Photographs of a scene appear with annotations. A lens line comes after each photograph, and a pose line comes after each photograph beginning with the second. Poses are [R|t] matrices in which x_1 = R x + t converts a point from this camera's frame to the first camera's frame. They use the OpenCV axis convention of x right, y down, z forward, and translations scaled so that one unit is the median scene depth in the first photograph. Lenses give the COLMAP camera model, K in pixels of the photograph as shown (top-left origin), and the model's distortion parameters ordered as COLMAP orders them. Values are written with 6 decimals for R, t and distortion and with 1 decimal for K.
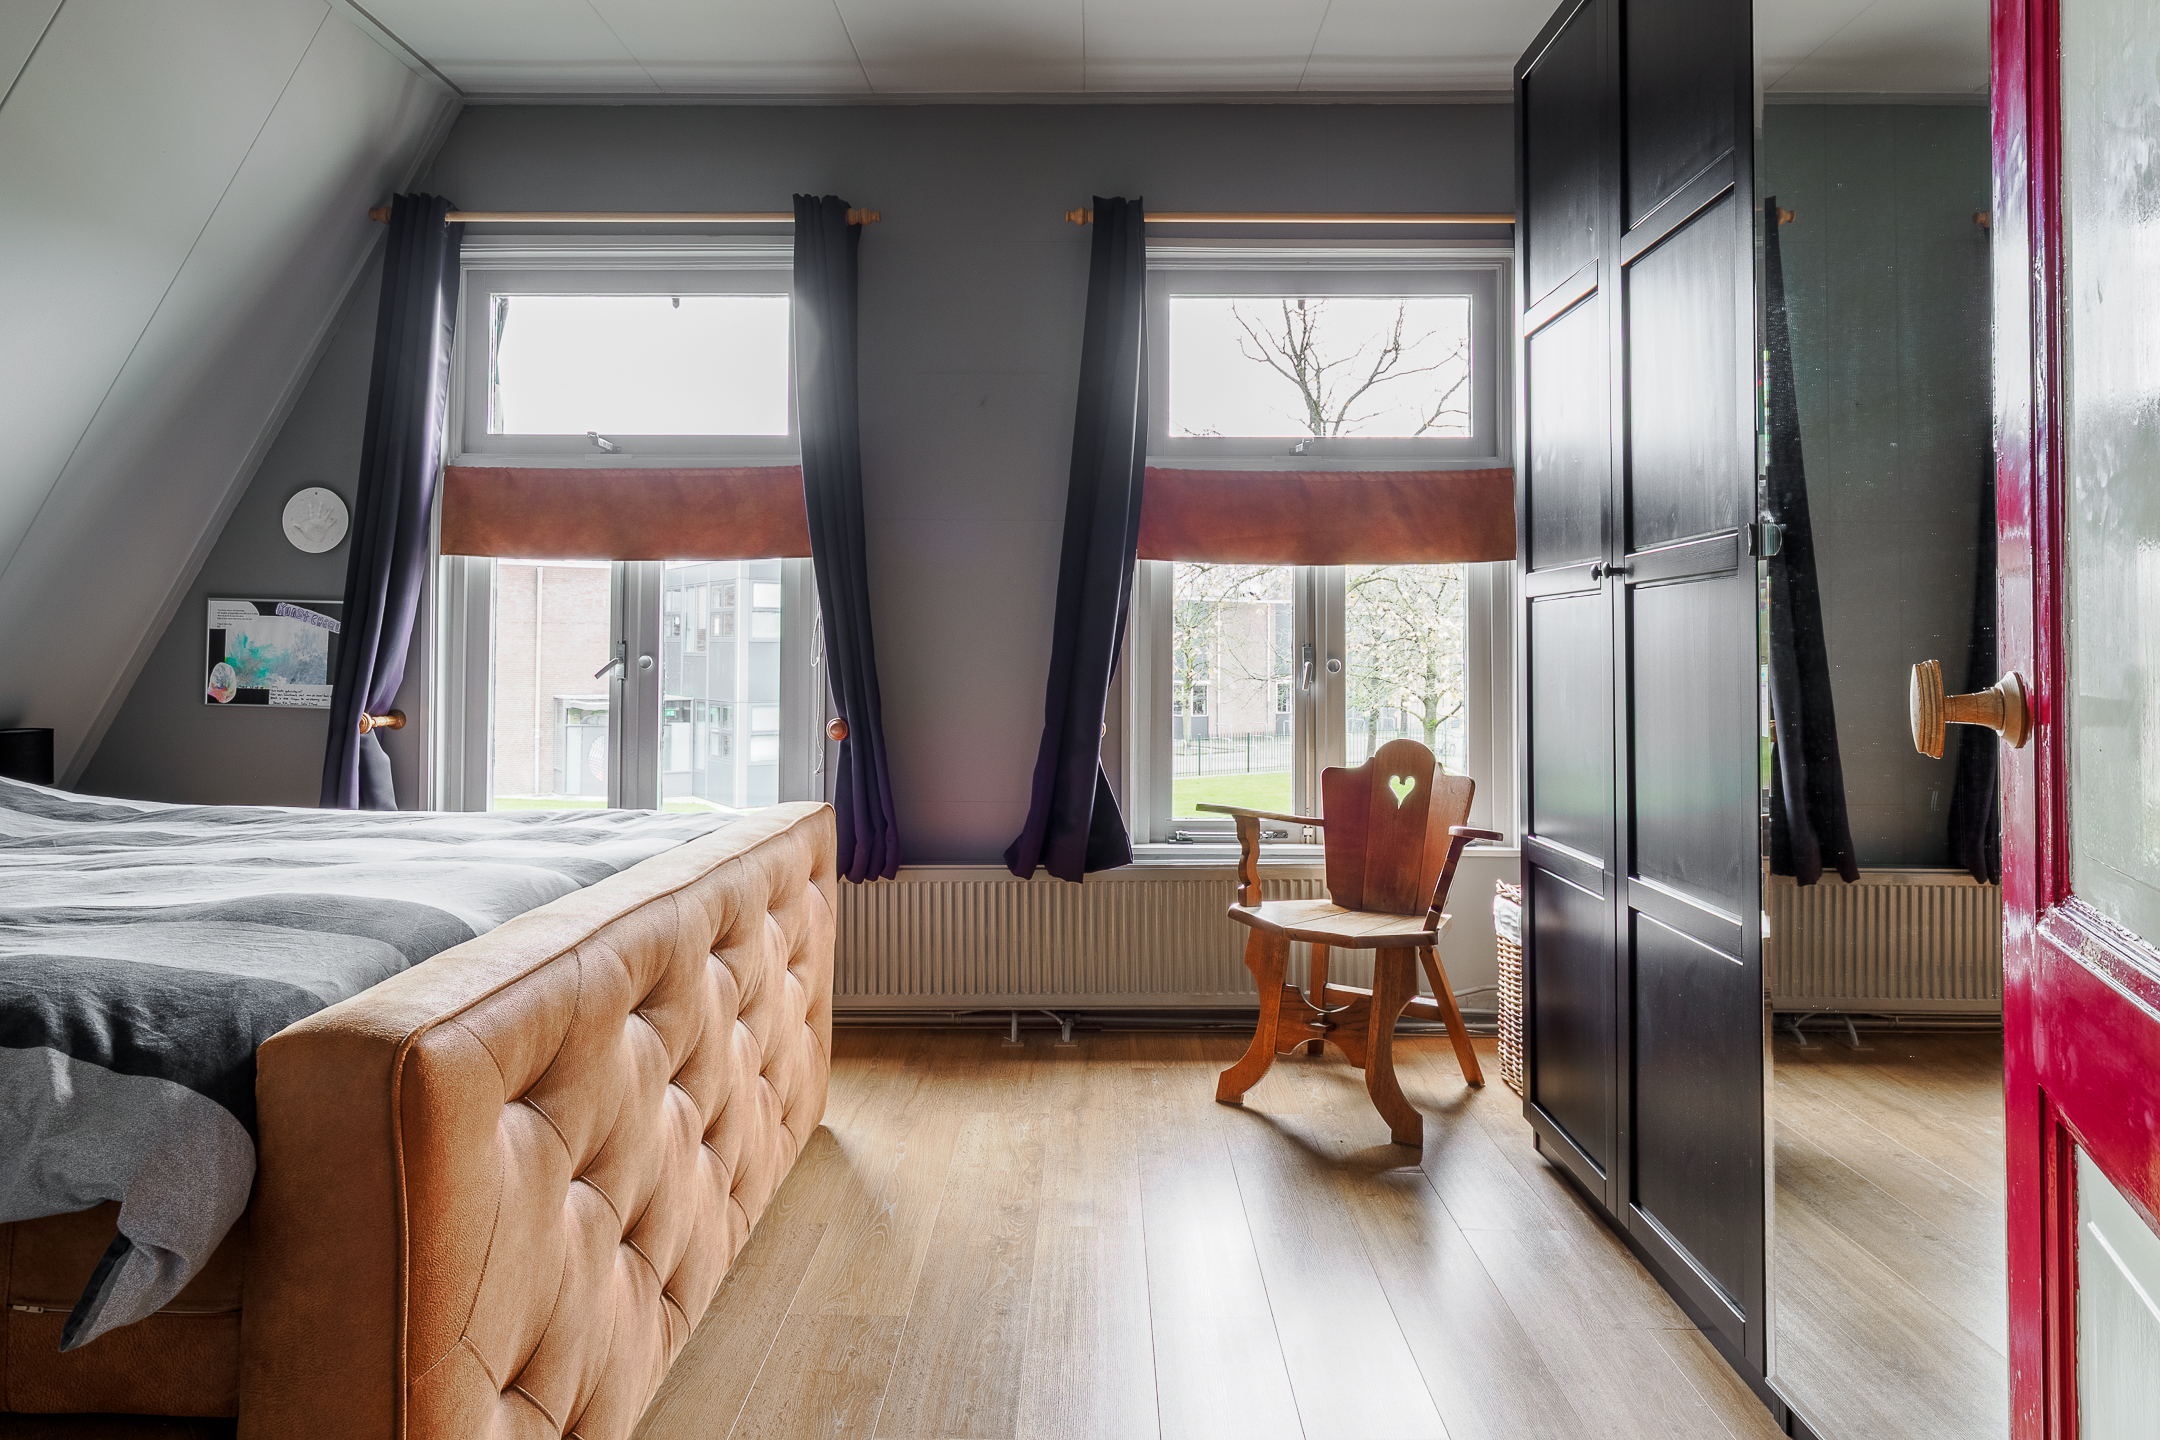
lens RADIAL K [[1268.8, 0, 1085.1], [0, 1268.8, 634.0], [0, 0, 1]] dist [-0.007873, 0.004537]
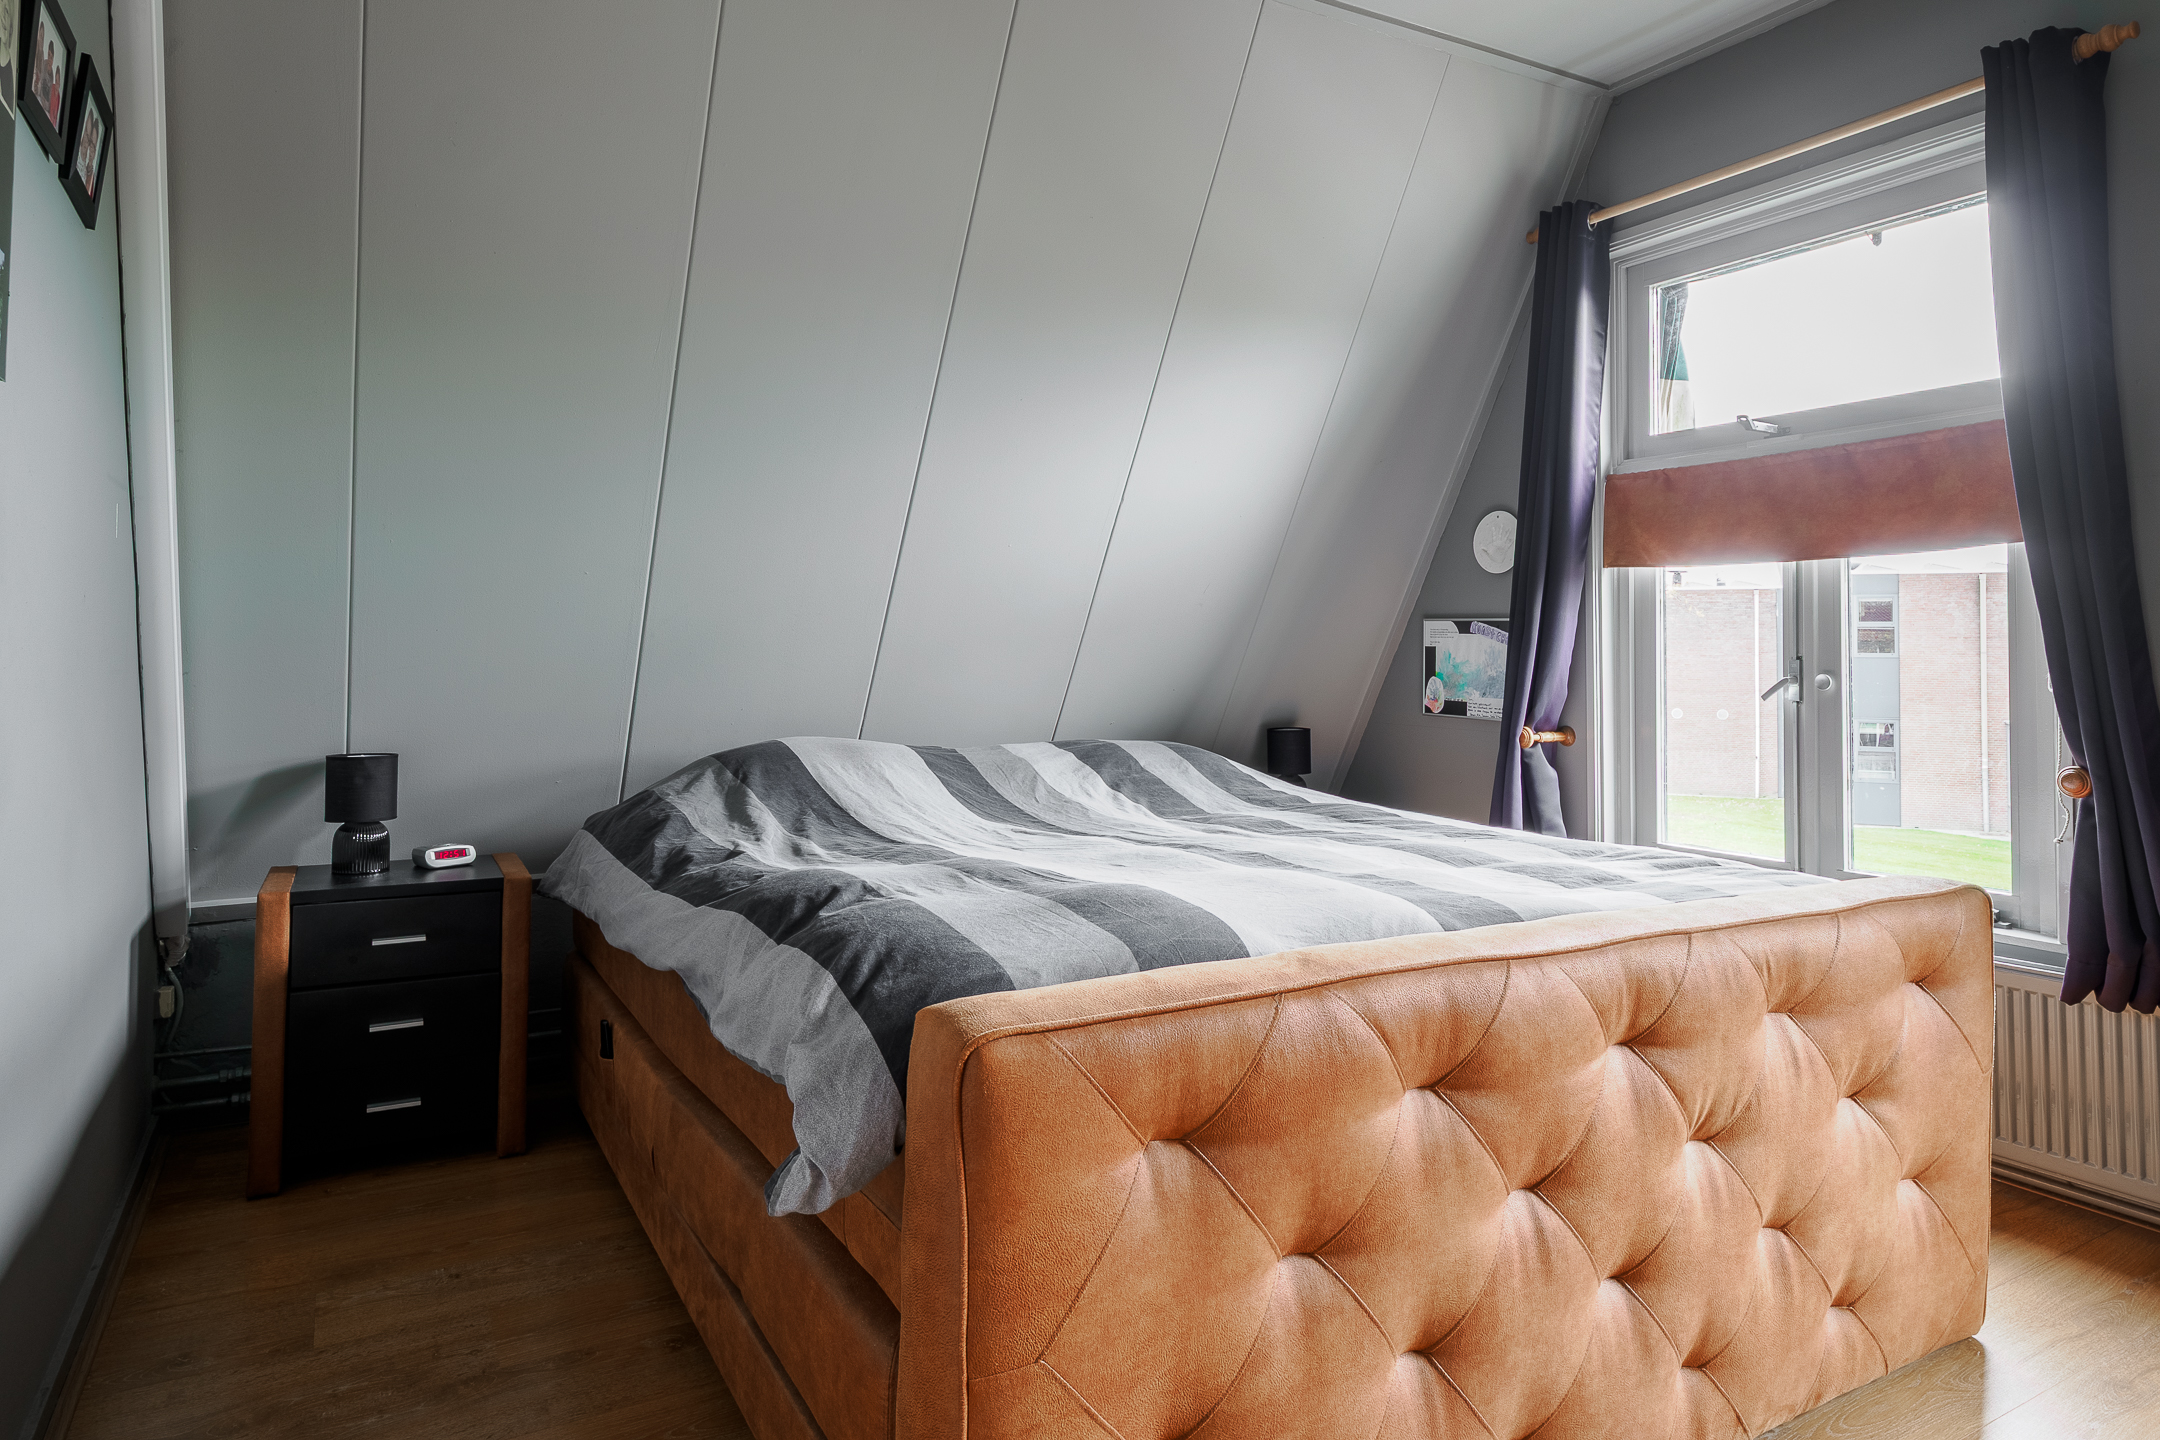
lens RADIAL K [[1268.8, 0, 1062.7], [0, 1268.8, 631.3], [0, 0, 1]] dist [-0.007873, 0.004537]
pose [[0.508898, -0.019383, -0.860609, 0.114209], [0.005976, 0.999802, -0.018984, 0.002012], [0.860806, 0.004518, 0.508913, 0.154287]]
